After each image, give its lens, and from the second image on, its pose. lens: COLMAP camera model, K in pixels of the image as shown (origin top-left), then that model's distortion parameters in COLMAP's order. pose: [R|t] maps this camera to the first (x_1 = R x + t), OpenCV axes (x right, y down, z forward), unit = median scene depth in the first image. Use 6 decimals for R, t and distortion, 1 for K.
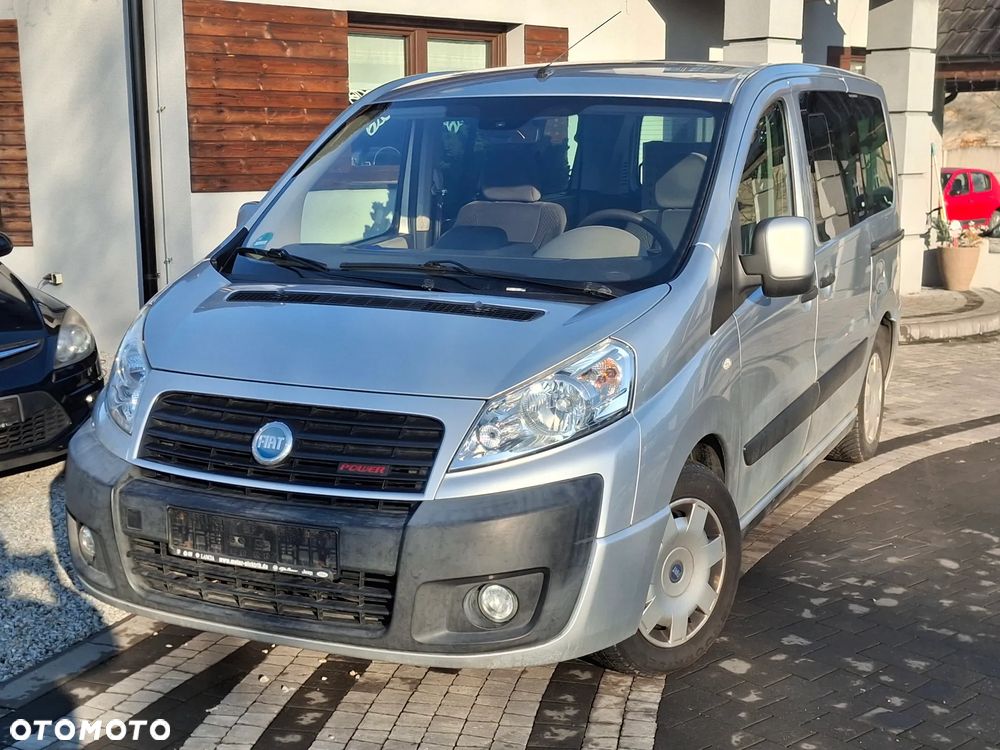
lens RADIAL K [[1343.7, 0, 475.9], [0, 1343.7, 387.7], [0, 0, 1]] dist [0.210795, -0.578716]
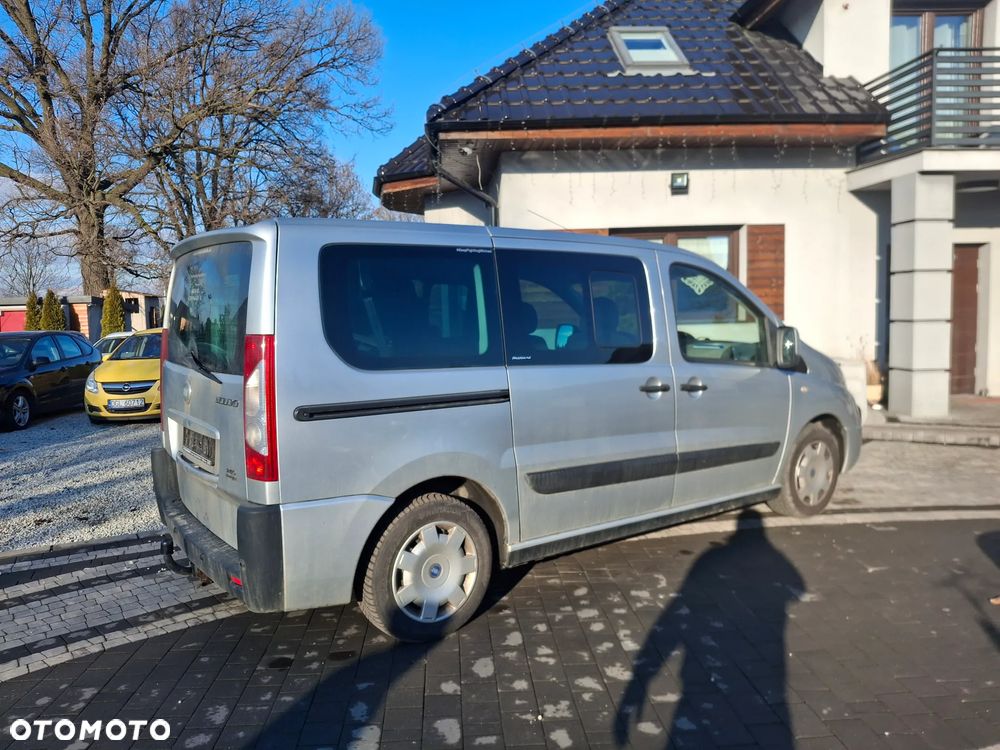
lens RADIAL K [[734.0, 0, 493.7], [0, 734.0, 374.7], [0, 0, 1]] dist [0.058258, -0.135600]
pose [[0.785972, 0.036752, -0.617169, 0.954102], [-0.087929, 0.994729, -0.052744, -0.056965], [0.611978, 0.095722, 0.785061, 0.437113]]
